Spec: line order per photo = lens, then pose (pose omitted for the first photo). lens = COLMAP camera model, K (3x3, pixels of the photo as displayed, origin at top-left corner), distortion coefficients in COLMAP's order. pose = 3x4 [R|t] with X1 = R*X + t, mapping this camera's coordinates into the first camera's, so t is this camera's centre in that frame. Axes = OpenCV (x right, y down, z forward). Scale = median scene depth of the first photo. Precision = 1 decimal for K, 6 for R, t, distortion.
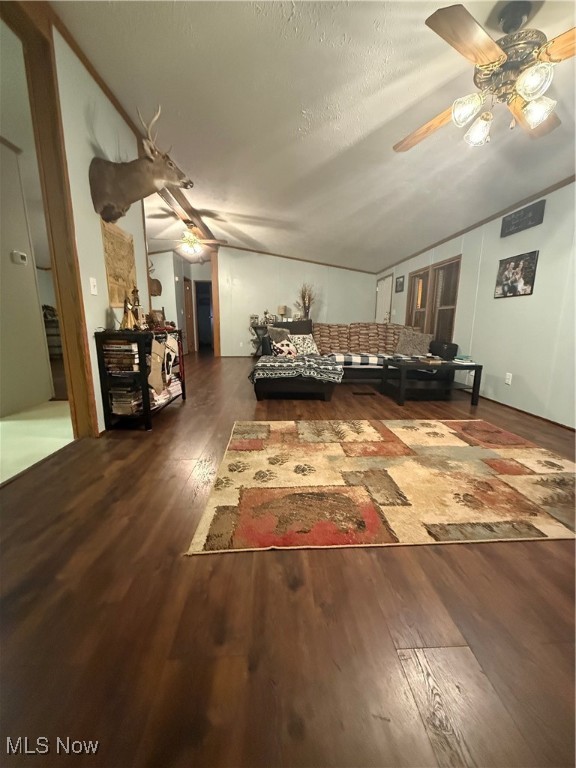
lens RADIAL K [[306.7, 0, 288.0], [0, 306.7, 382.0], [0, 0, 1]] dist [0.001167, -0.000003]
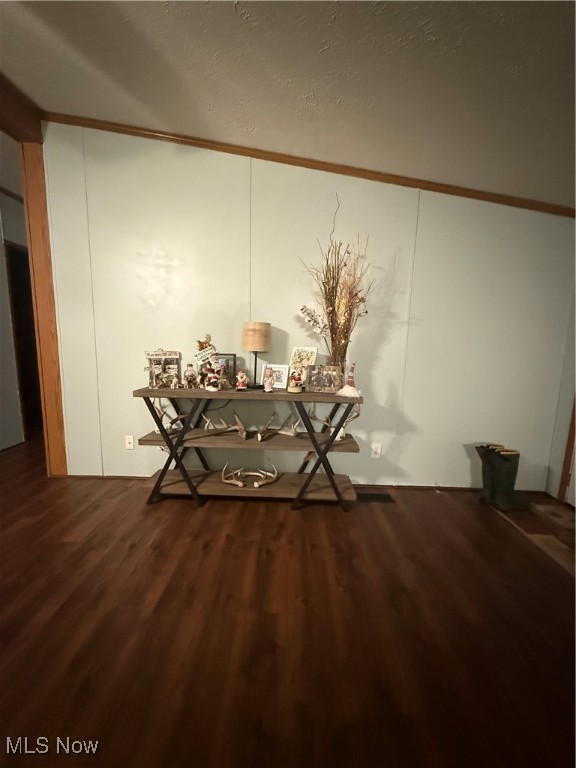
lens RADIAL K [[306.7, 0, 288.5], [0, 306.7, 380.1], [0, 0, 1]] dist [0.001167, -0.000003]
pose [[0.994994, 0.030696, -0.095101, 0.137229], [-0.032795, 0.999250, -0.020587, -0.625230], [0.094397, 0.023603, 0.995255, 2.362887]]
